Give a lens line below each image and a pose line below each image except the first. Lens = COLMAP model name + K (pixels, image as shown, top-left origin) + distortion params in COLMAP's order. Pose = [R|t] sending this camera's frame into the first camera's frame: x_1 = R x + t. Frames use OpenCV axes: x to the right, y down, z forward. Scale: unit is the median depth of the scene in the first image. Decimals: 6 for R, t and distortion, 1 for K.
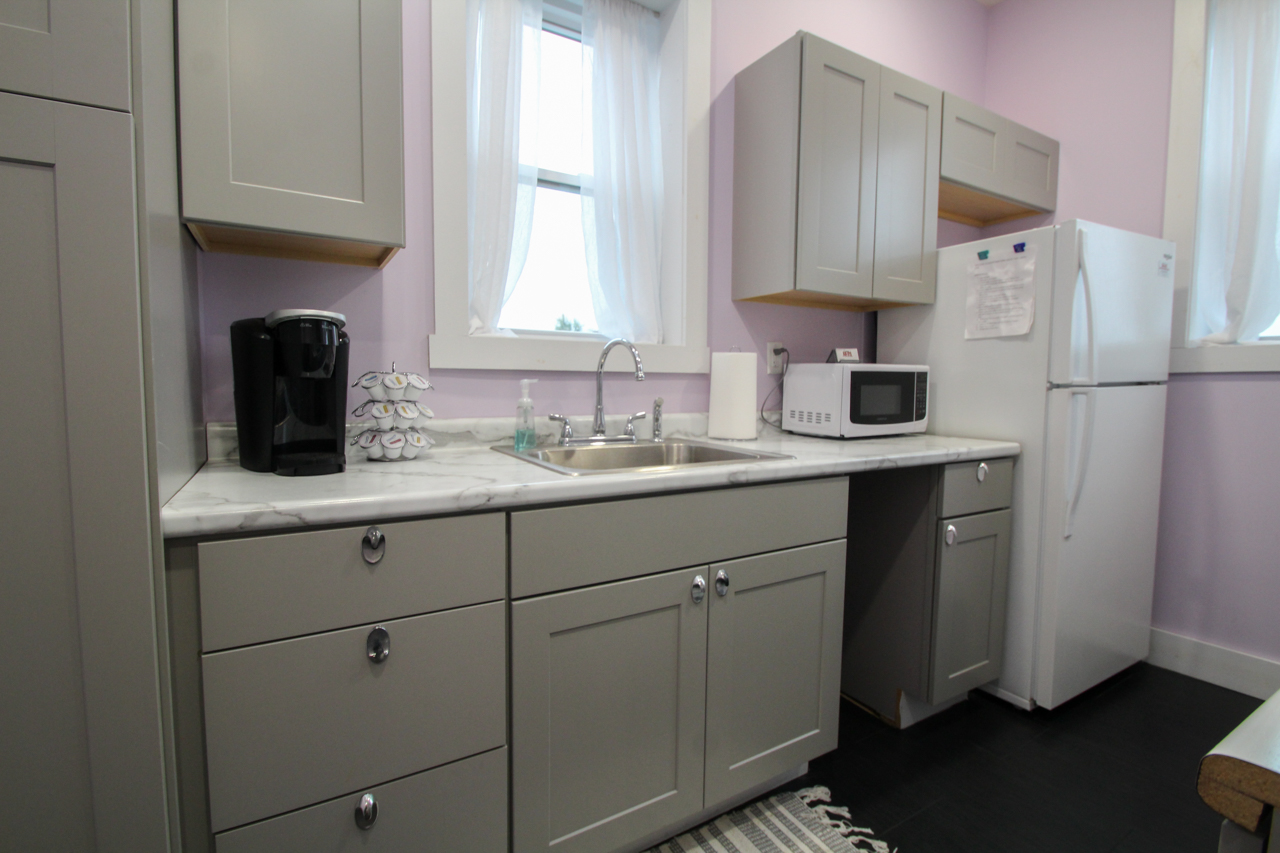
lens RADIAL K [[594.6, 0, 634.3], [0, 594.6, 430.4], [0, 0, 1]] dist [-0.002959, -0.003399]
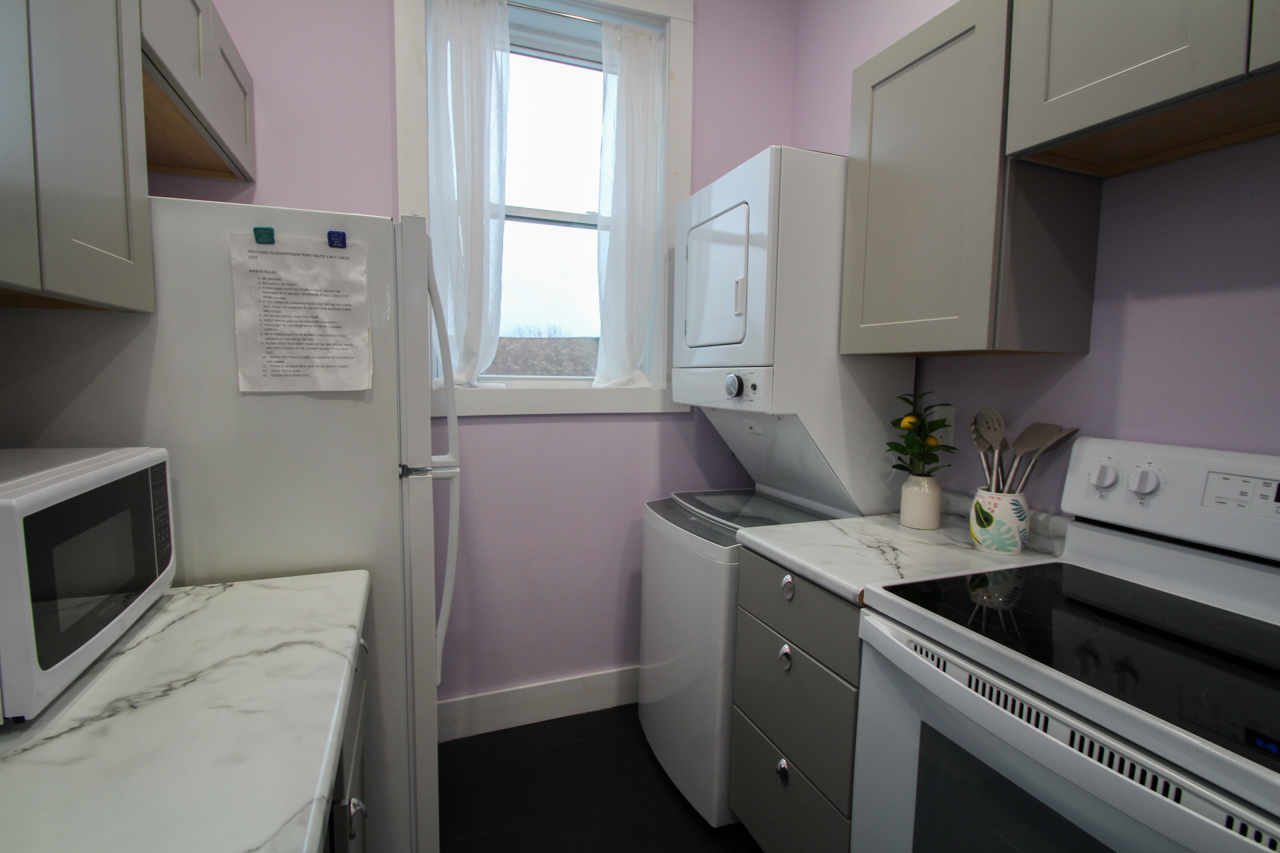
lens RADIAL K [[594.6, 0, 638.2], [0, 594.6, 428.4], [0, 0, 1]] dist [-0.002959, -0.003399]
pose [[0.164970, -0.093713, 0.981836, 0.119499], [0.070875, 0.994029, 0.082968, -0.157033], [-0.983749, 0.055900, 0.170627, 0.641665]]
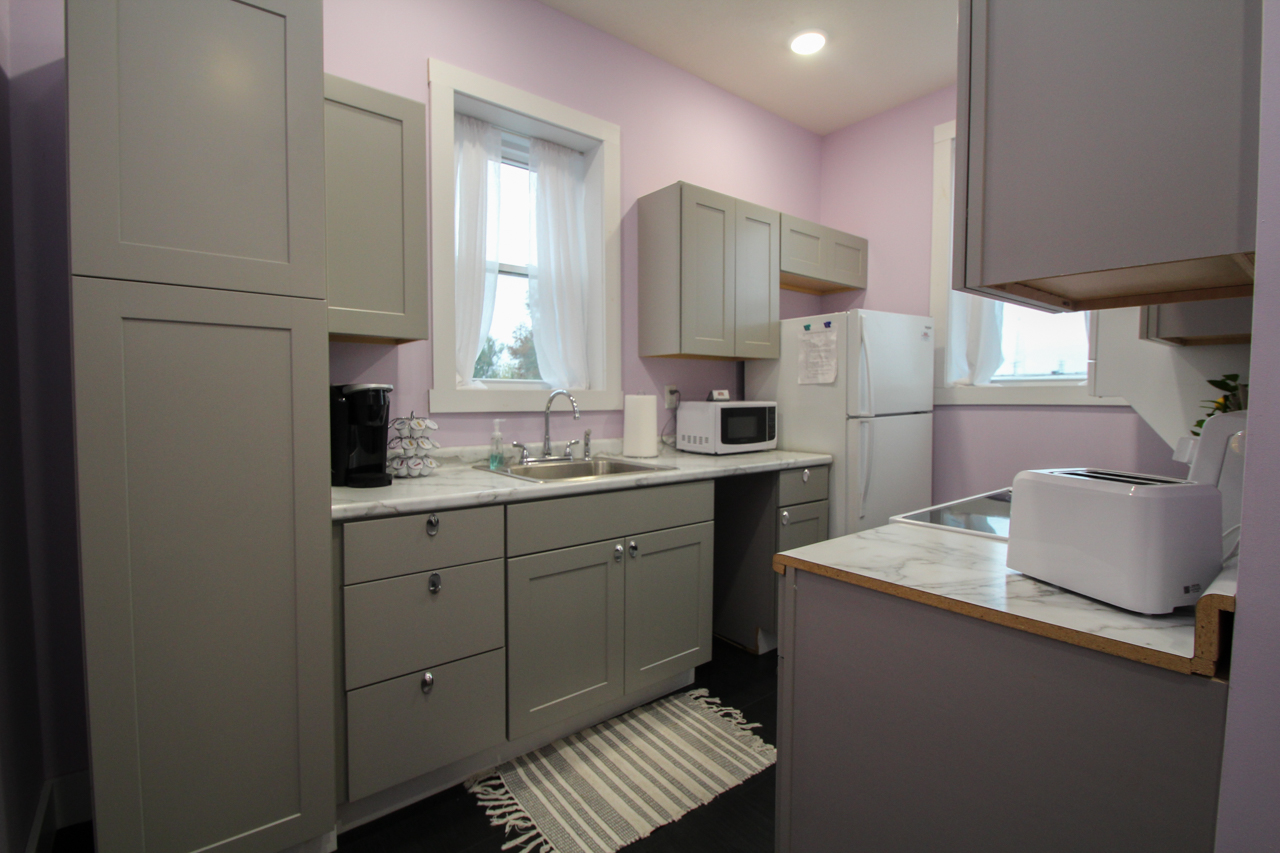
lens RADIAL K [[594.6, 0, 636.8], [0, 594.6, 430.0], [0, 0, 1]] dist [-0.002959, -0.003399]
pose [[0.989571, -0.015355, 0.143228, -0.047135], [0.019016, 0.999526, -0.024228, -0.015883], [-0.142788, 0.026699, 0.989393, -0.417999]]
